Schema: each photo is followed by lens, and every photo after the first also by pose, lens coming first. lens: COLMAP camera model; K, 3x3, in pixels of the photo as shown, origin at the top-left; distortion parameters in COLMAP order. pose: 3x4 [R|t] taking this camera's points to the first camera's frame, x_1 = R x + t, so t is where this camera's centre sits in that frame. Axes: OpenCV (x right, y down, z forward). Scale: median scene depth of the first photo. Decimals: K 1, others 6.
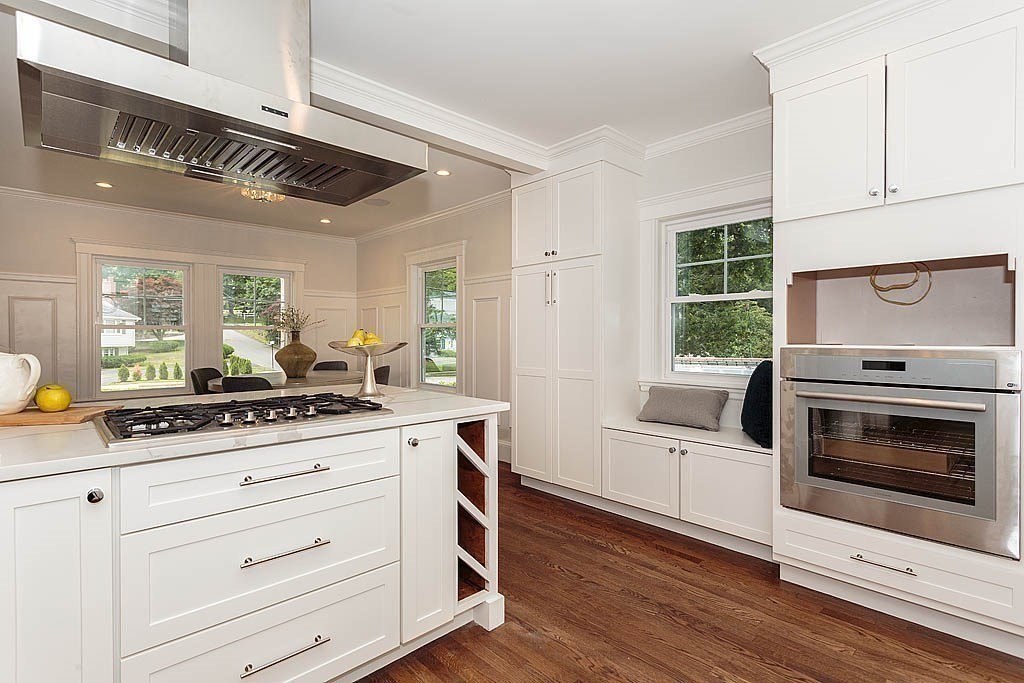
lens RADIAL K [[495.2, 0, 512.0], [0, 495.2, 341.5], [0, 0, 1]] dist [-0.000330, 0.000610]
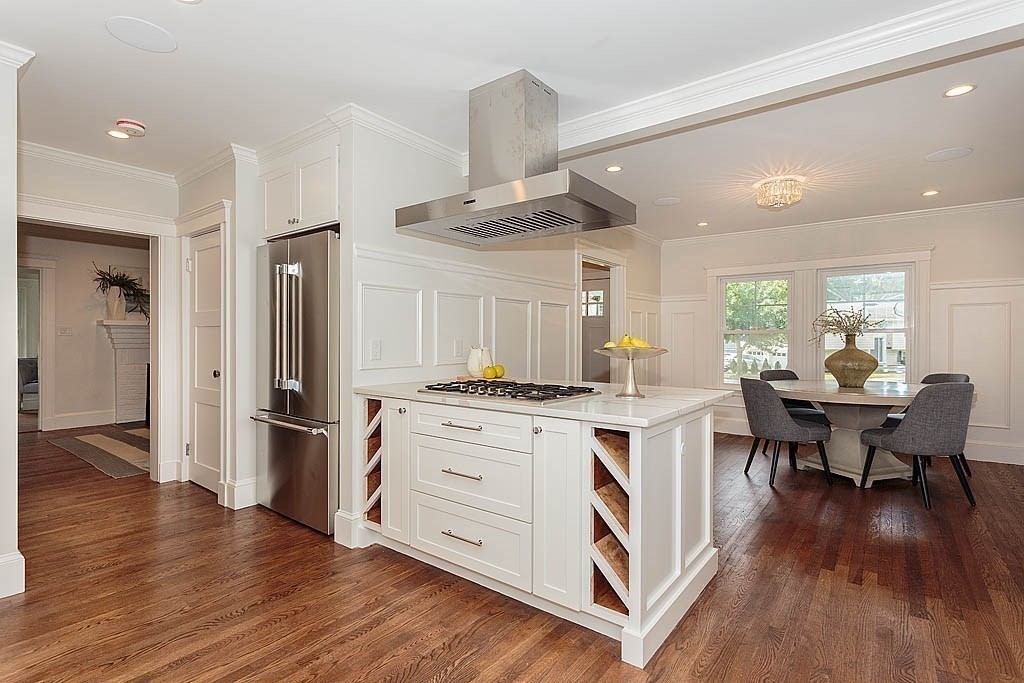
lens RADIAL K [[495.2, 0, 512.0], [0, 495.2, 341.5], [0, 0, 1]] dist [-0.000330, 0.000610]
pose [[0.150786, 0.007282, -0.988540, 0.832654], [-0.012503, 0.999907, 0.005459, -0.013174], [0.988487, 0.011536, 0.150863, 0.651941]]
